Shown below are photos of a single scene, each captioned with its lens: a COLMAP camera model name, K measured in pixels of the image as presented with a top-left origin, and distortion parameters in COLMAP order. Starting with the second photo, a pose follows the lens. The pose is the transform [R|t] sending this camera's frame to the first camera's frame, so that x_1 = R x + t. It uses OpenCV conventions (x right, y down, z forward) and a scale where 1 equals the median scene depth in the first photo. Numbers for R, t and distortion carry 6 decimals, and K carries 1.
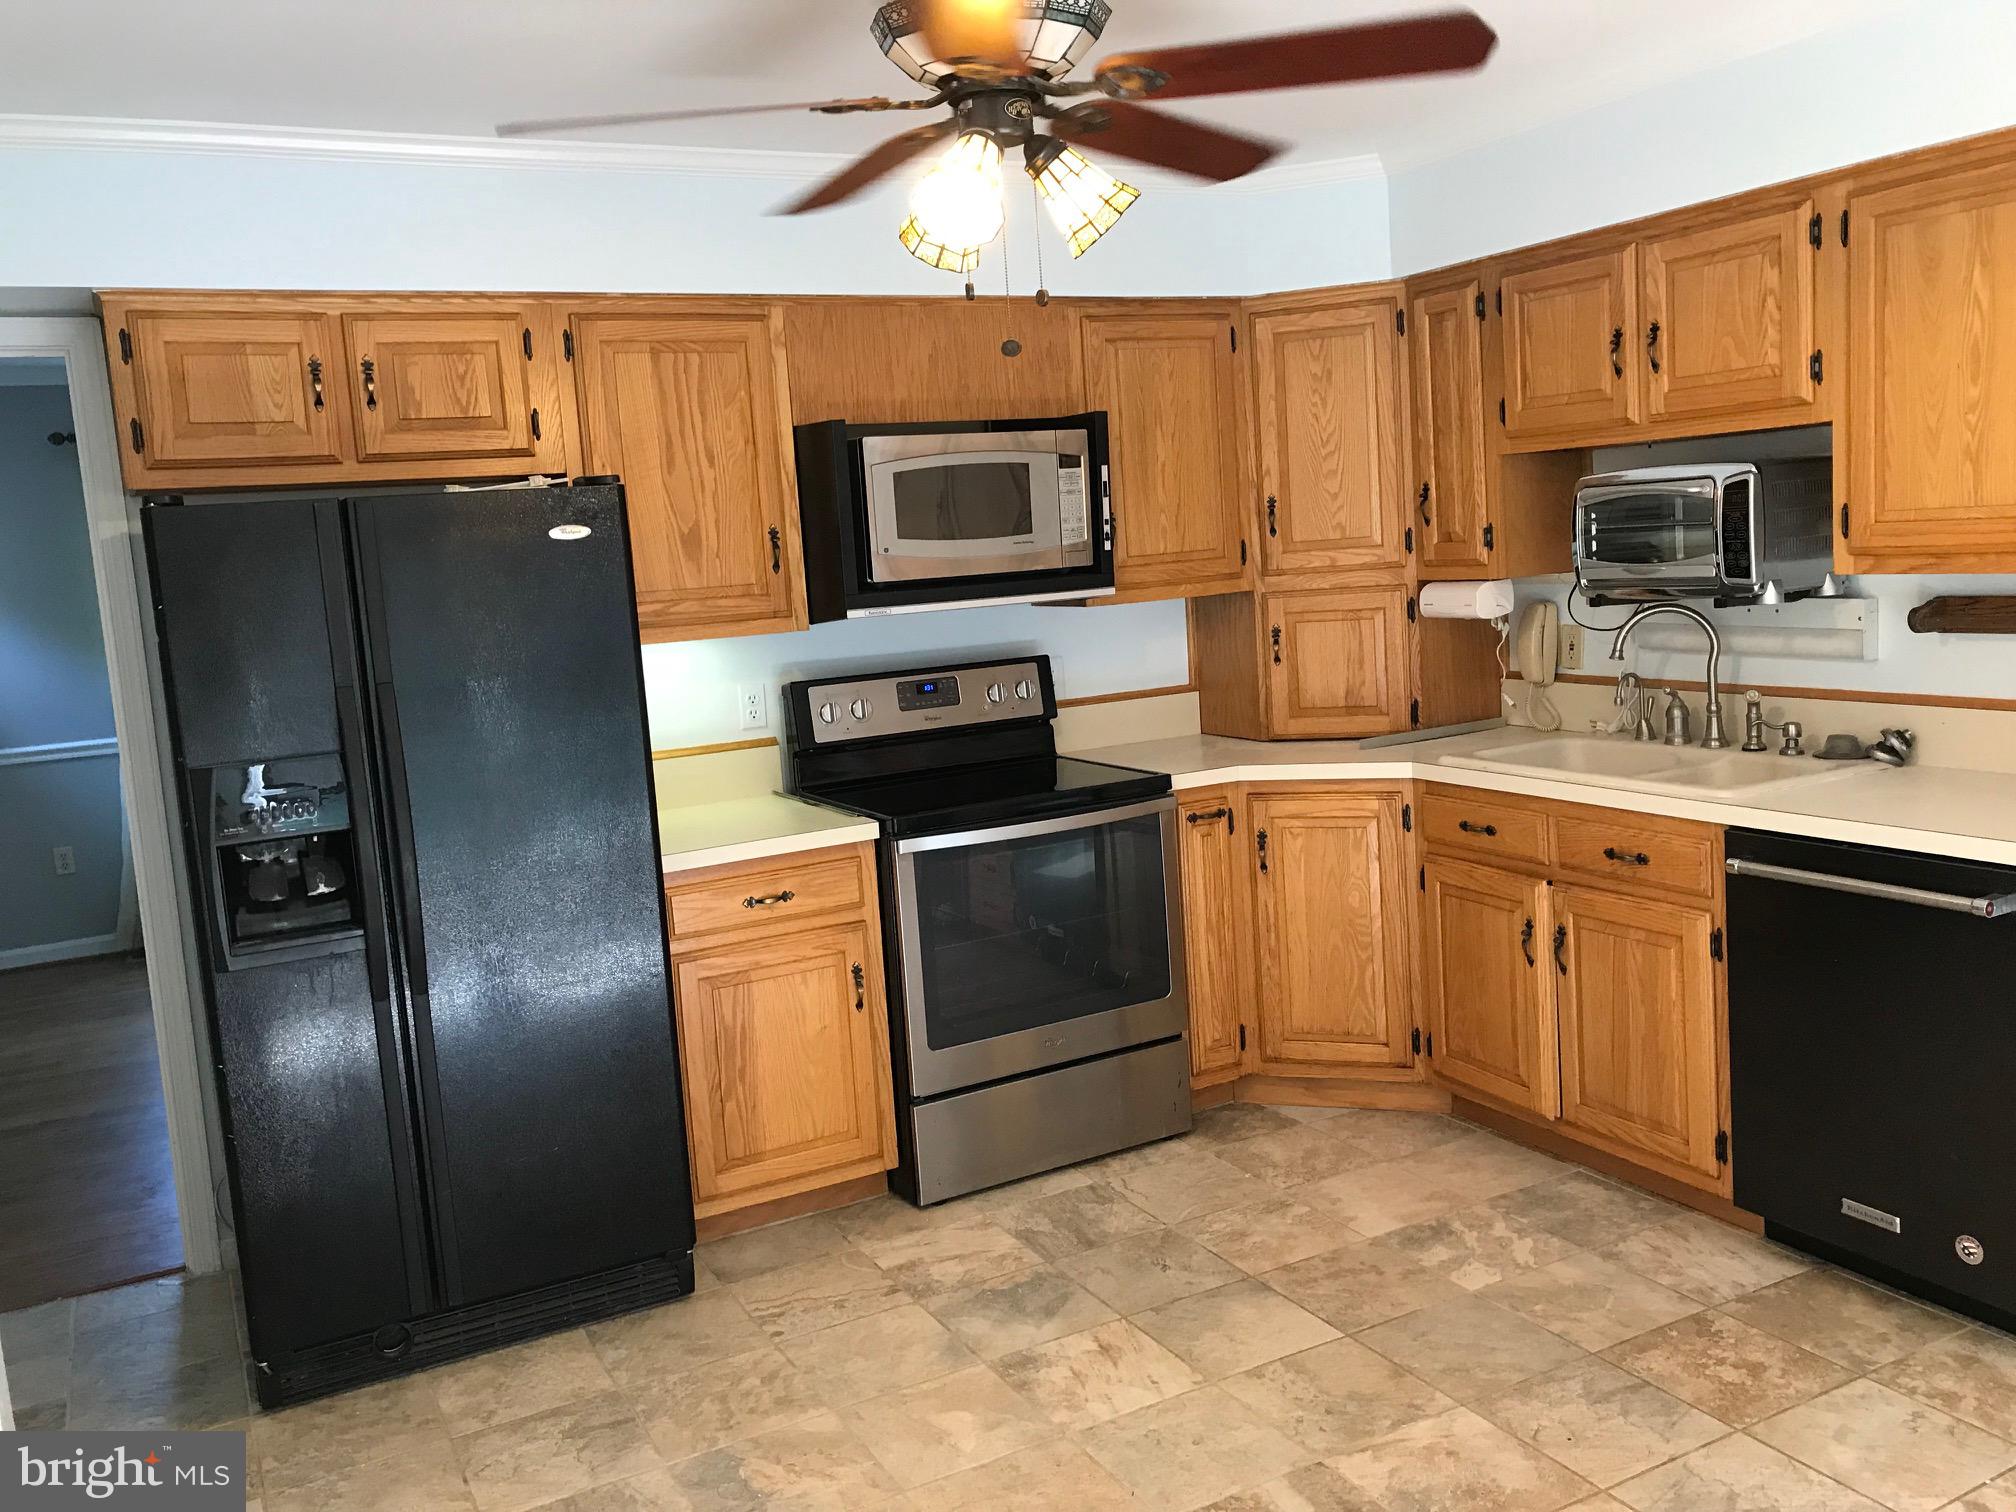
lens RADIAL K [[1677.1, 0, 1018.8], [0, 1677.1, 754.7], [0, 0, 1]] dist [0.034739, -0.031427]
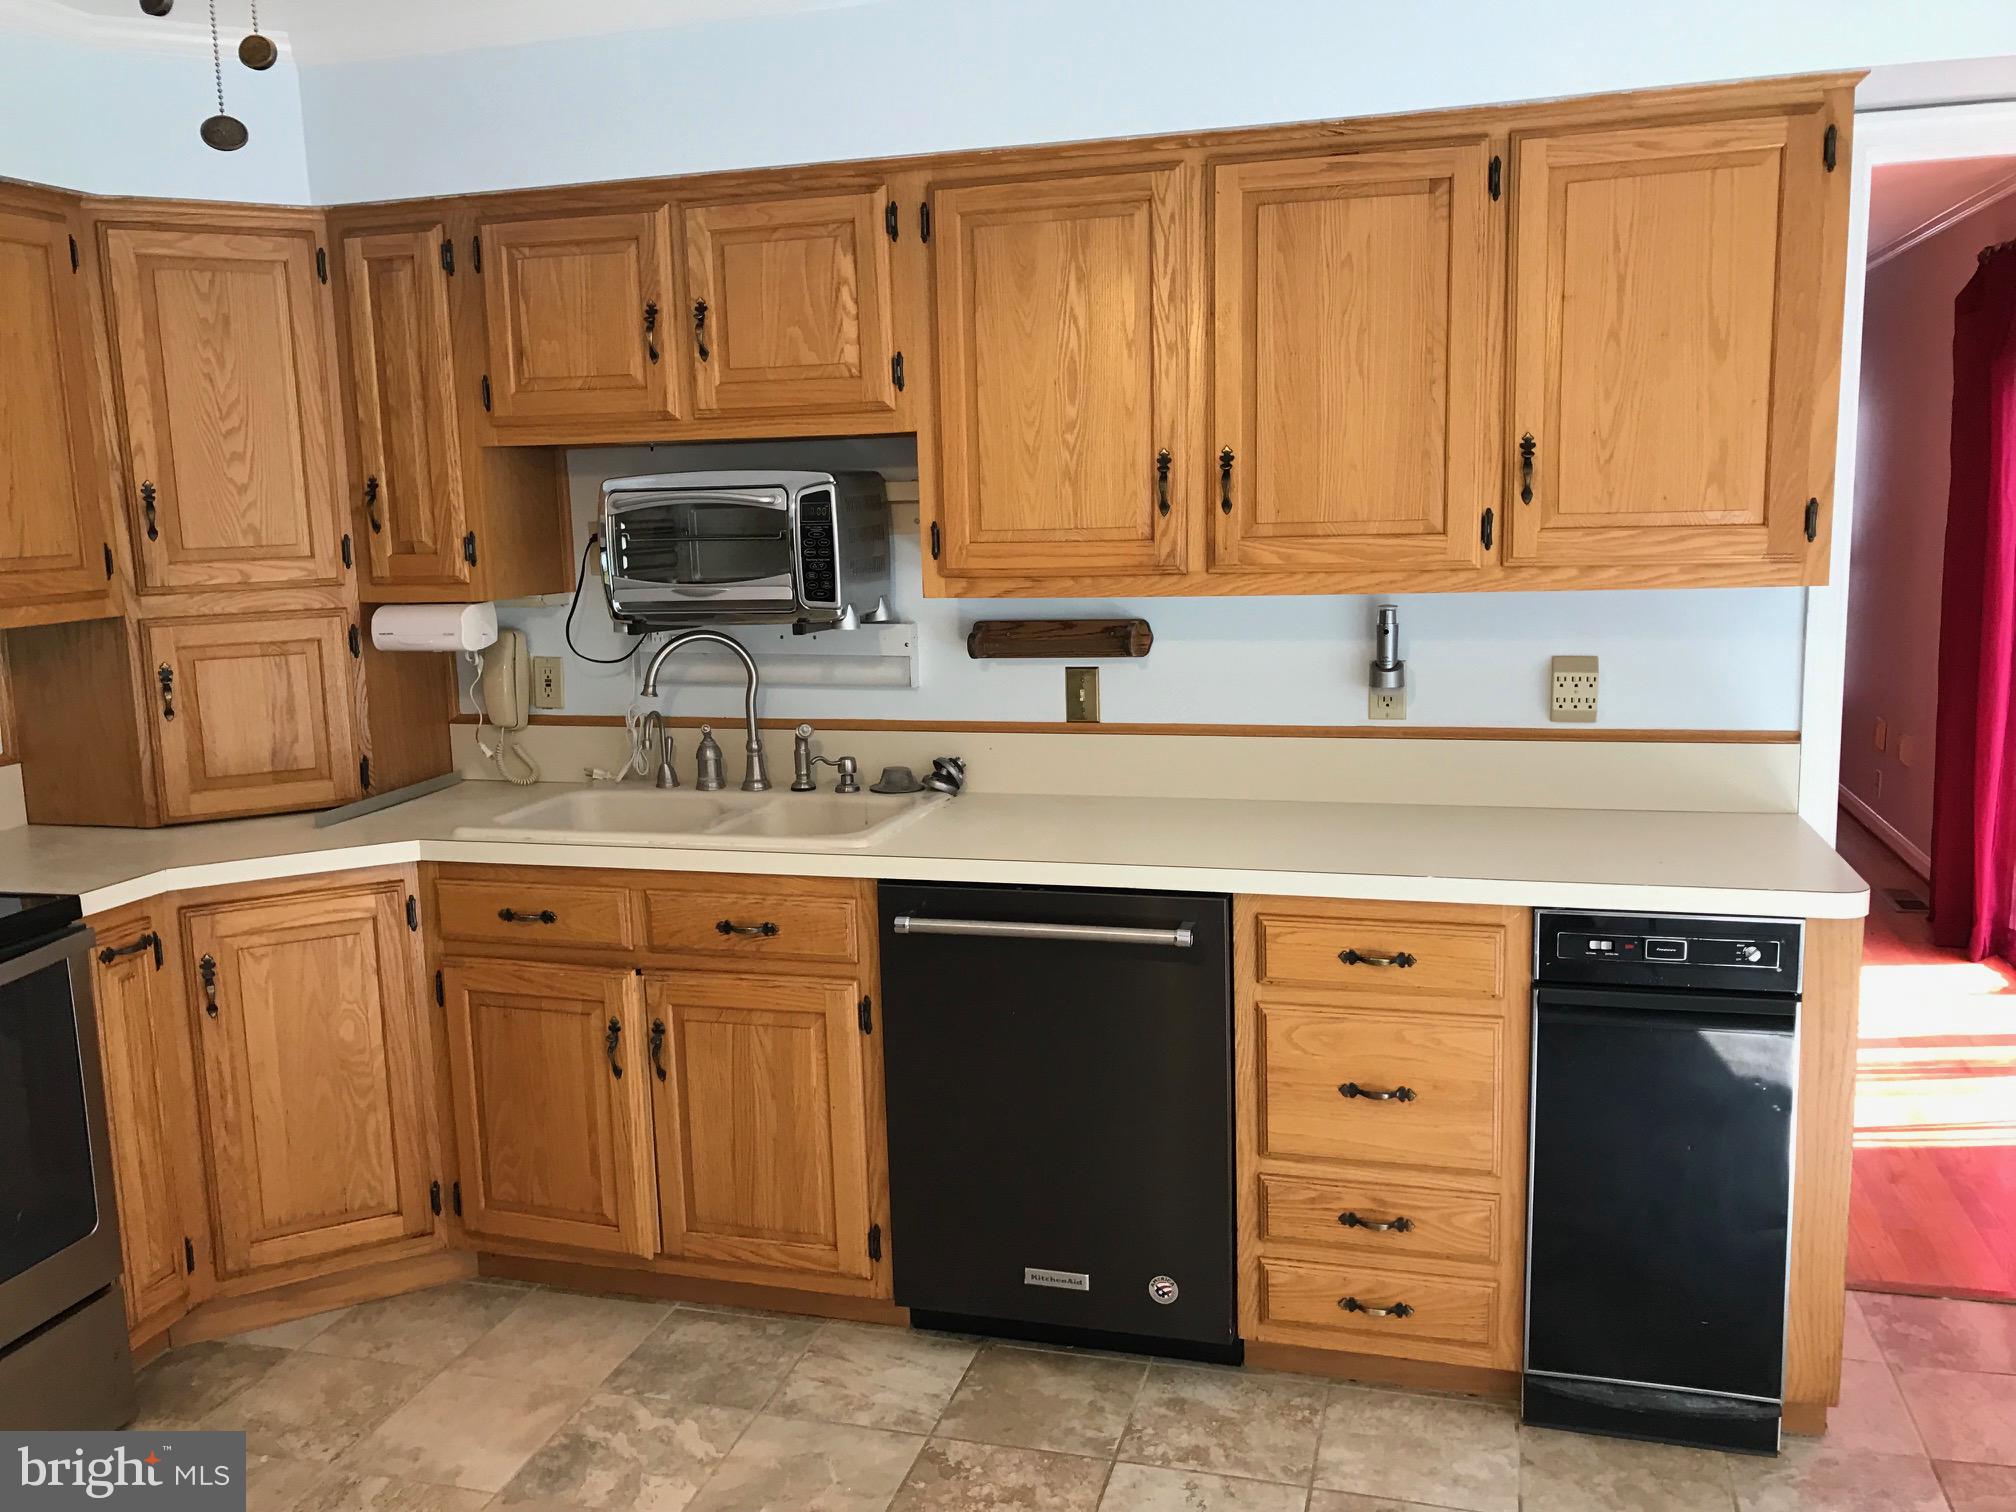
lens RADIAL K [[1677.1, 0, 1002.5], [0, 1677.1, 757.2], [0, 0, 1]] dist [0.034739, -0.031427]
pose [[0.696924, -0.063930, 0.714289, -0.134306], [0.075098, 0.997048, 0.015965, -0.026932], [-0.713202, 0.042515, 0.699668, 0.289595]]
